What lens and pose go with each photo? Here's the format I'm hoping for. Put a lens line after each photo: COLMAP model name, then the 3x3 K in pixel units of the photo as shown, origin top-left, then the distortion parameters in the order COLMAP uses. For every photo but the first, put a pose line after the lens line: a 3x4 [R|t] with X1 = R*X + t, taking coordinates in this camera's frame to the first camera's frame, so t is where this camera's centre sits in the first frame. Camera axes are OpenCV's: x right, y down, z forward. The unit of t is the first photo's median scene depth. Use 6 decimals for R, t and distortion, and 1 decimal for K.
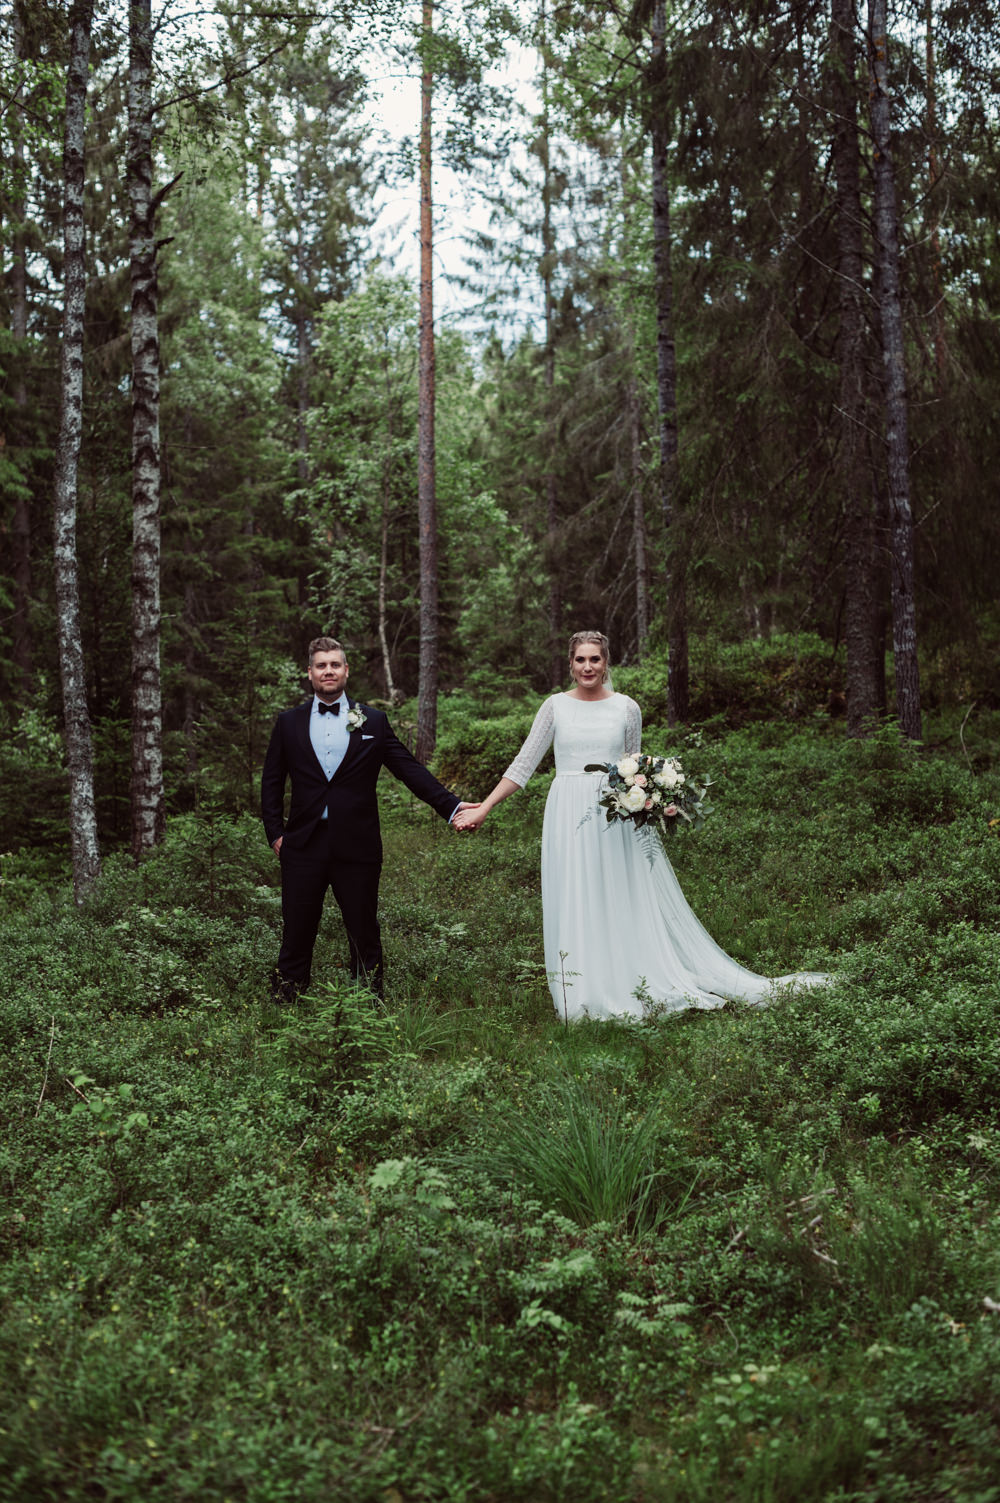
lens RADIAL K [[2183.0, 0, 500.0], [0, 2183.0, 751.5], [0, 0, 1]] dist [-0.106421, 0.094477]
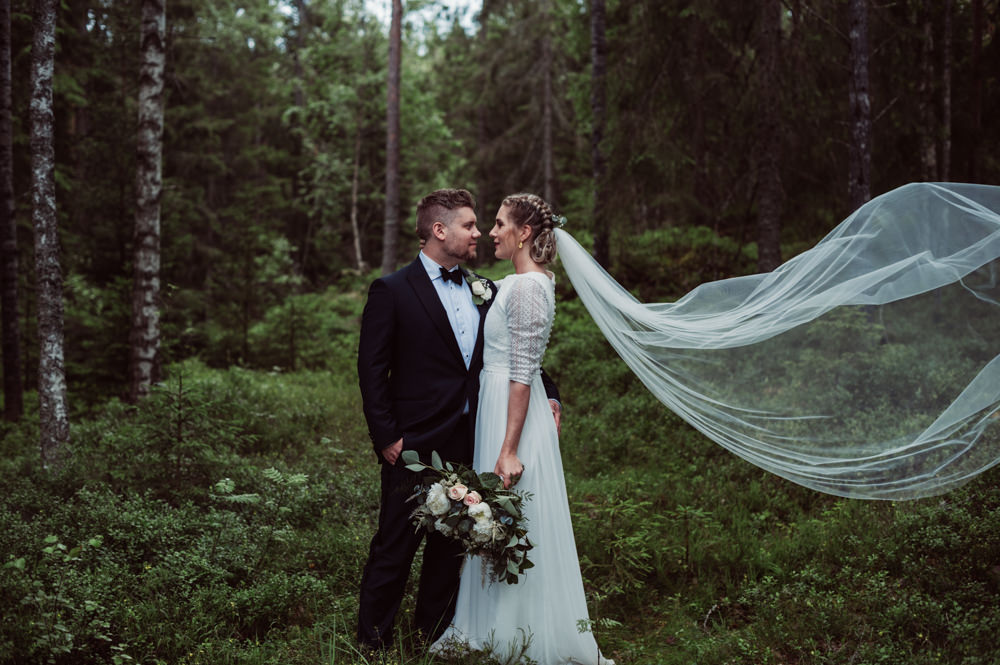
lens RADIAL K [[1452.4, 0, 500.0], [0, 1452.4, 332.5], [0, 0, 1]] dist [-0.106421, 0.094477]
pose [[0.998218, 0.030232, 0.051456, -0.008759], [-0.031076, 0.999394, 0.015695, -0.002297], [-0.050951, -0.017266, 0.998552, 0.116828]]
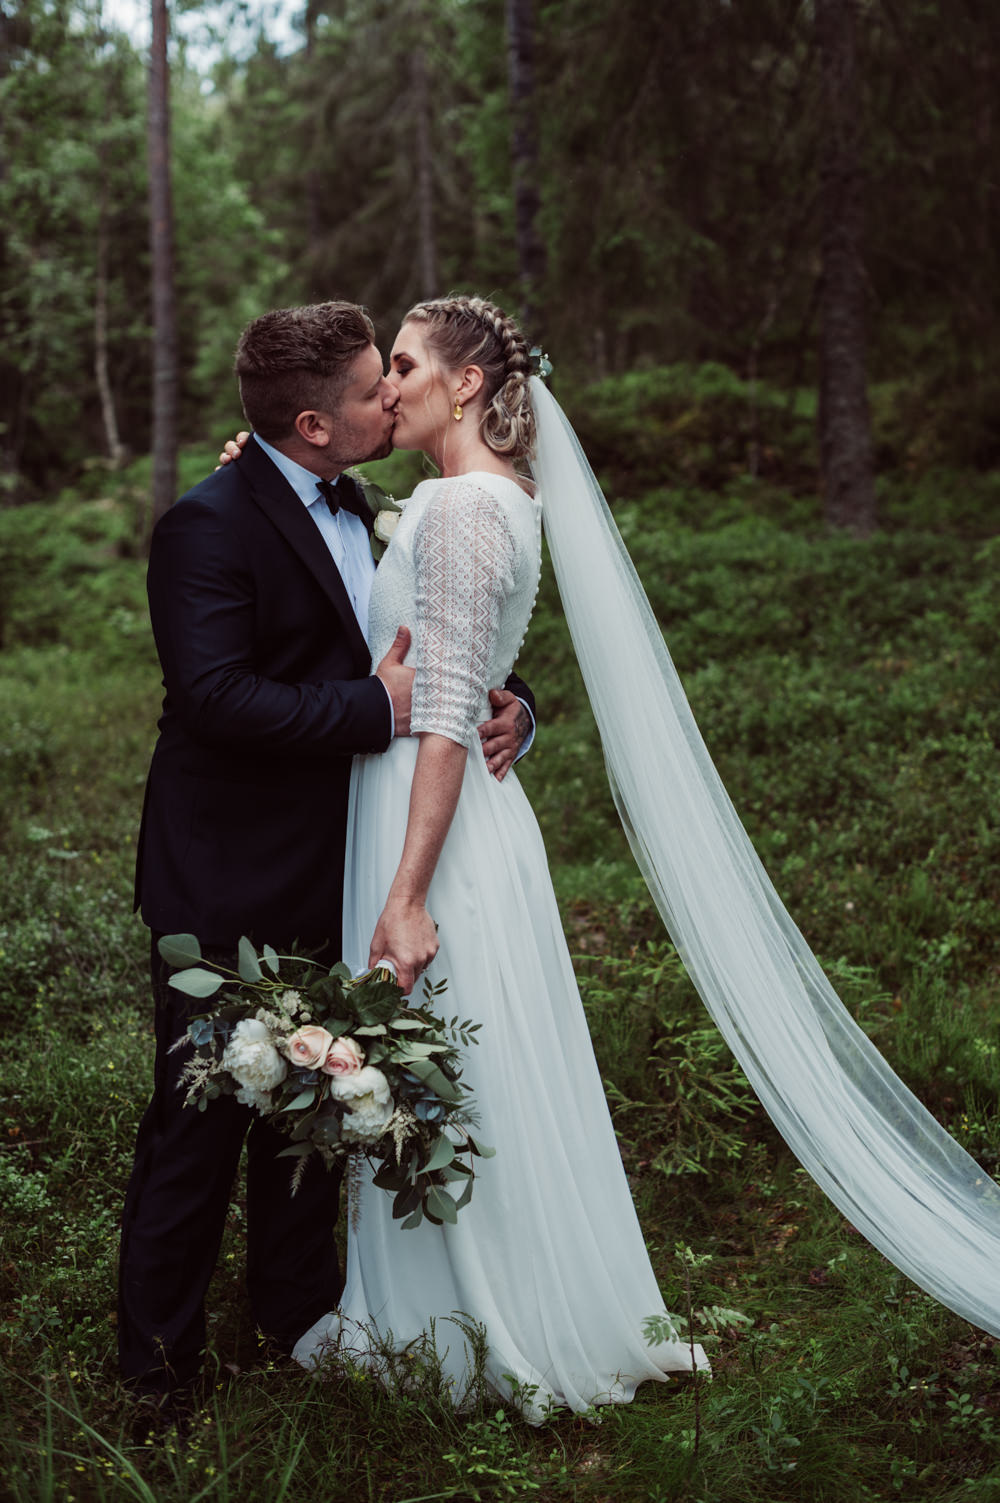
lens RADIAL K [[2330.5, 0, 504.4], [0, 2330.5, 673.9], [0, 0, 1]] dist [-0.085290, 0.034133]
pose [[0.993160, -0.015261, 0.115759, -0.009097], [0.007176, 0.997525, 0.069945, -0.004522], [-0.116540, -0.068636, 0.990812, 0.161043]]
